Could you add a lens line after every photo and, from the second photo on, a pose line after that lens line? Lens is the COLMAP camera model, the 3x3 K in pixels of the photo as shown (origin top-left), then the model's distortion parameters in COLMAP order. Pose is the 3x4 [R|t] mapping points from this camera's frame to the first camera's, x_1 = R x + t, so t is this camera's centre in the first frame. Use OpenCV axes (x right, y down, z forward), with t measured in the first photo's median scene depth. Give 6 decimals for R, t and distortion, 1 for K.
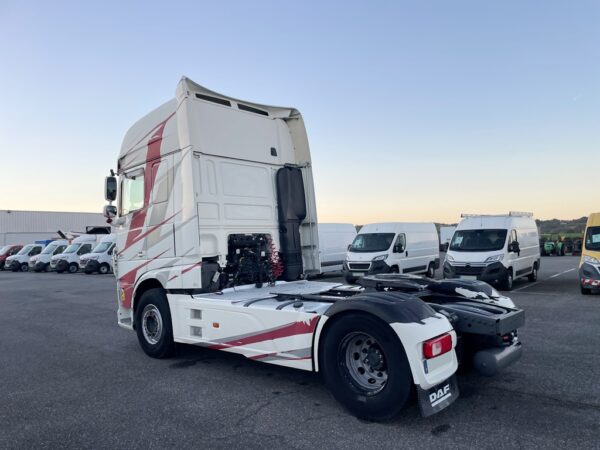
lens RADIAL K [[450.9, 0, 298.0], [0, 450.9, 226.2], [0, 0, 1]] dist [0.085861, -0.167128]
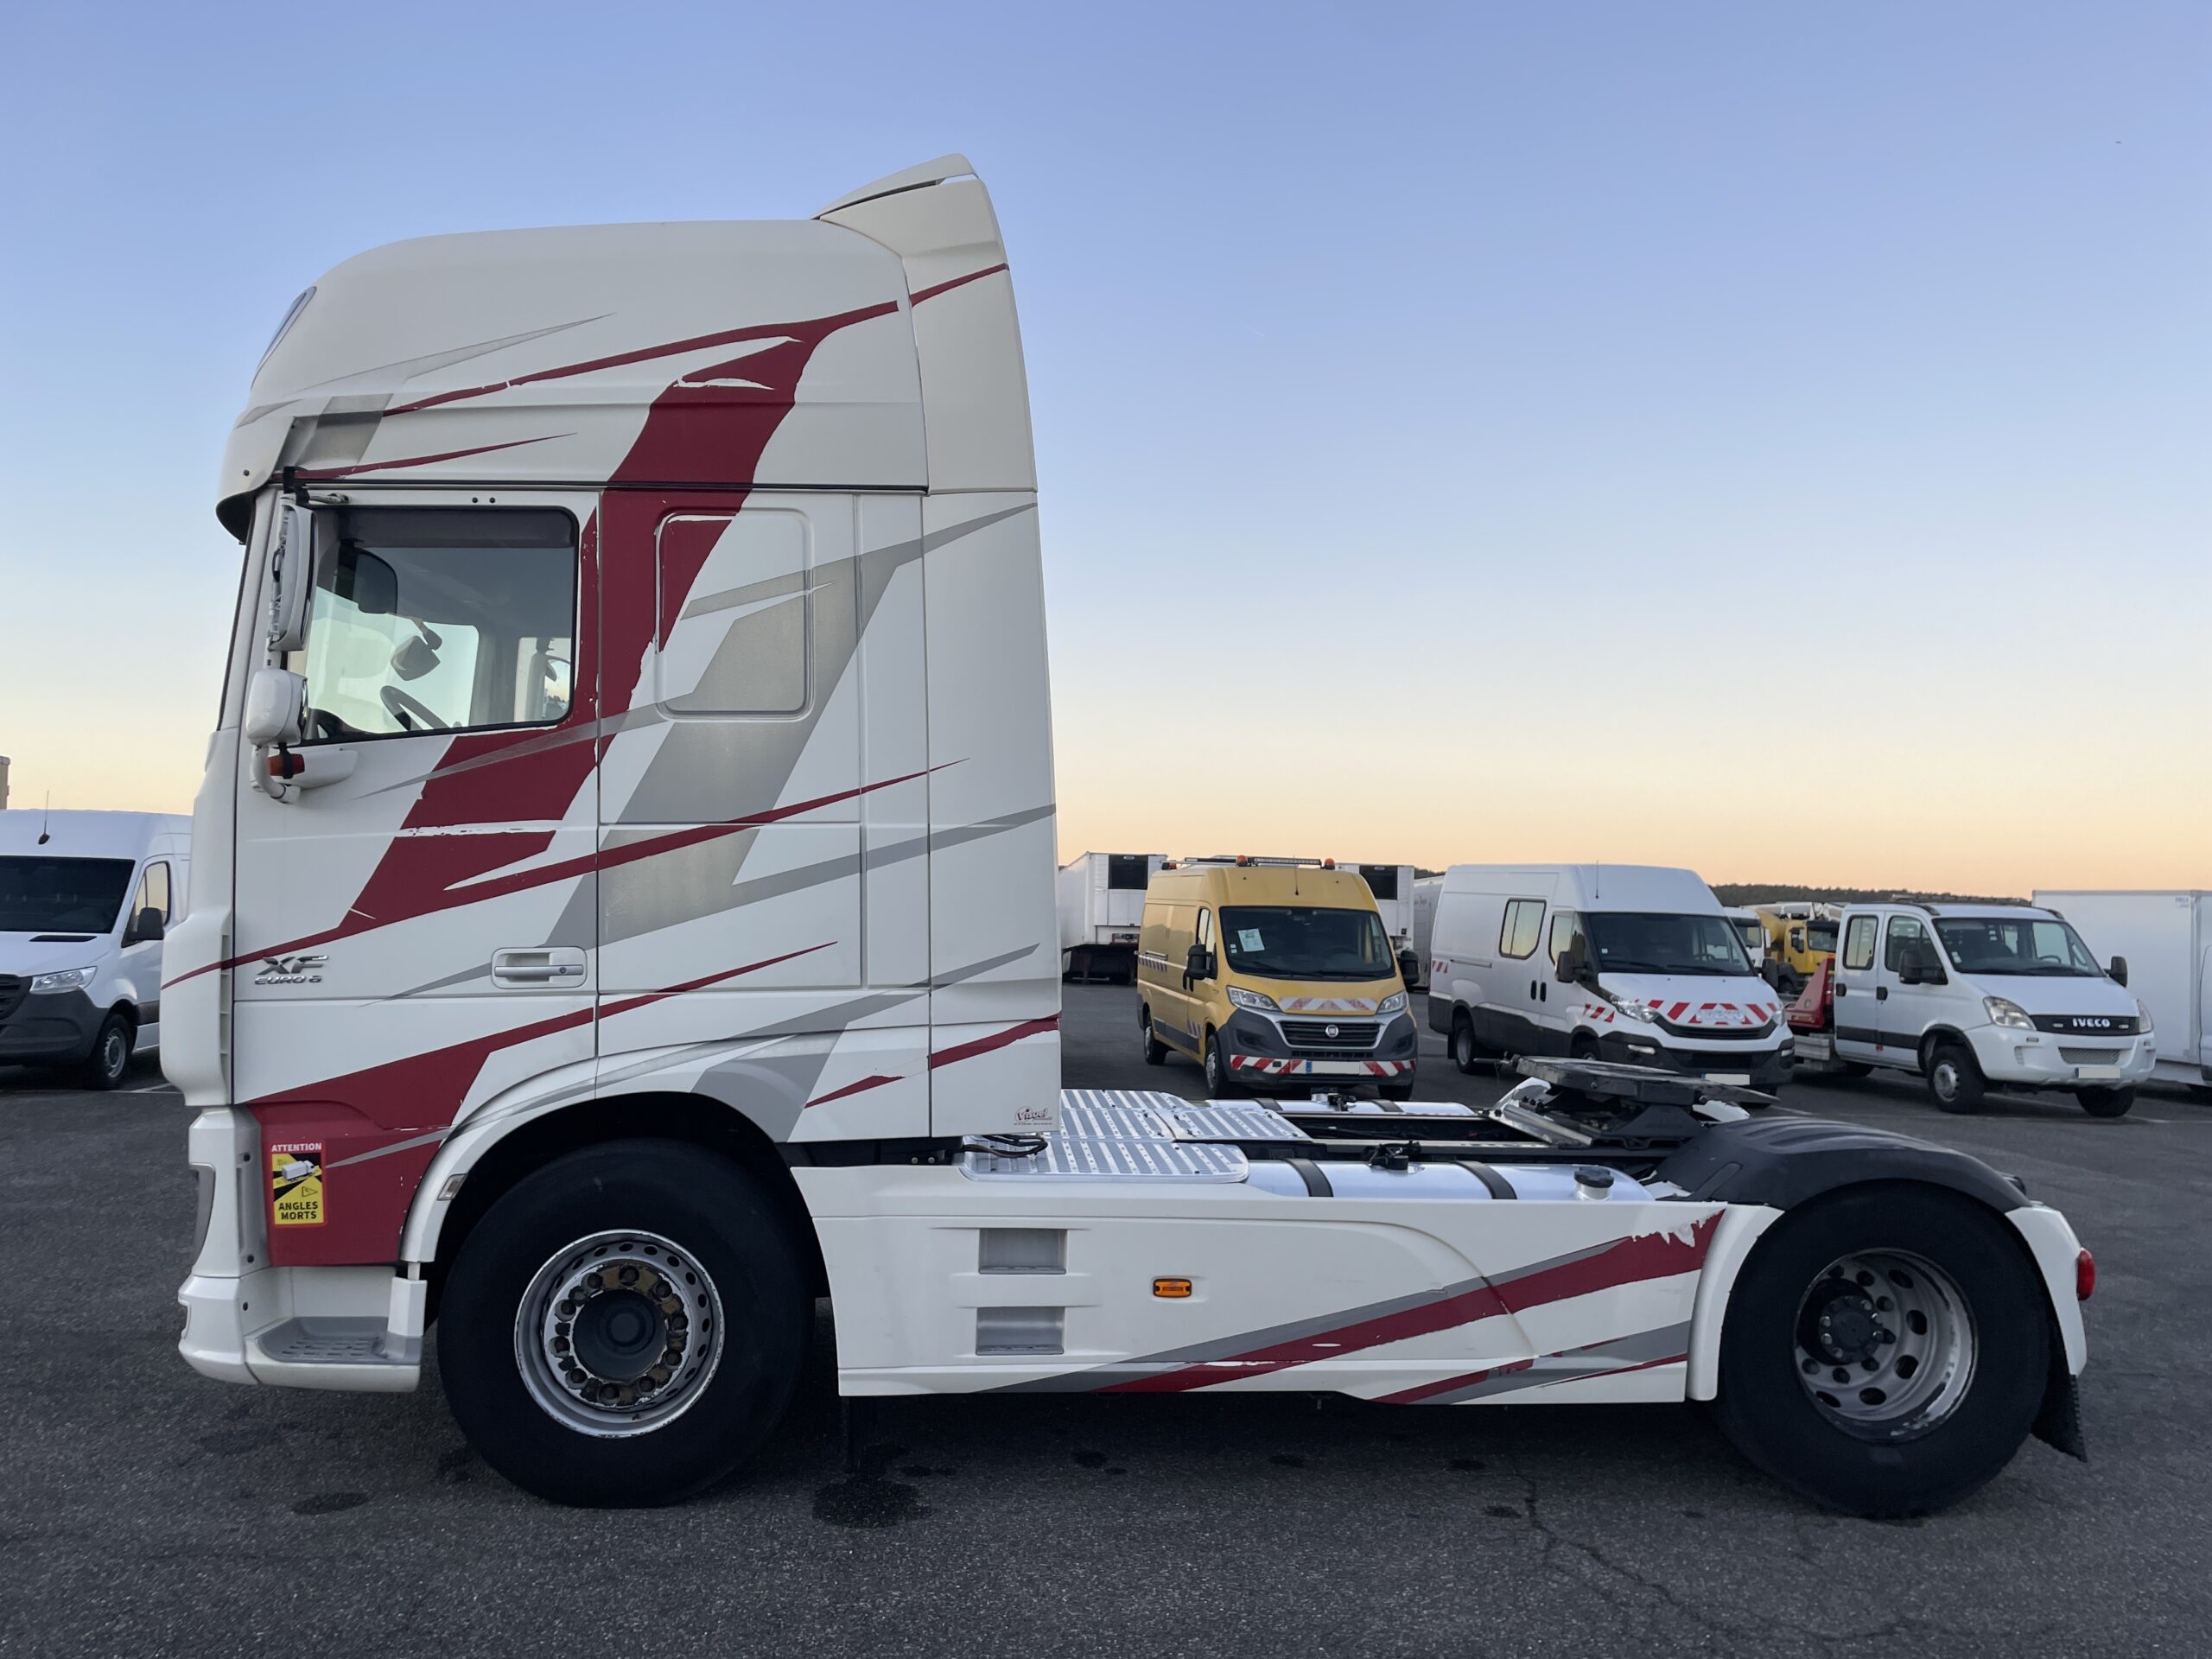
lens RADIAL K [[1661.2, 0, 1106.0], [0, 1661.2, 829.5], [0, 0, 1]] dist [0.048051, -0.004030]
pose [[0.682500, 0.086511, 0.725748, -0.755276], [-0.074952, 0.996020, -0.048243, 0.023723], [-0.727032, -0.021471, 0.686267, 0.390564]]
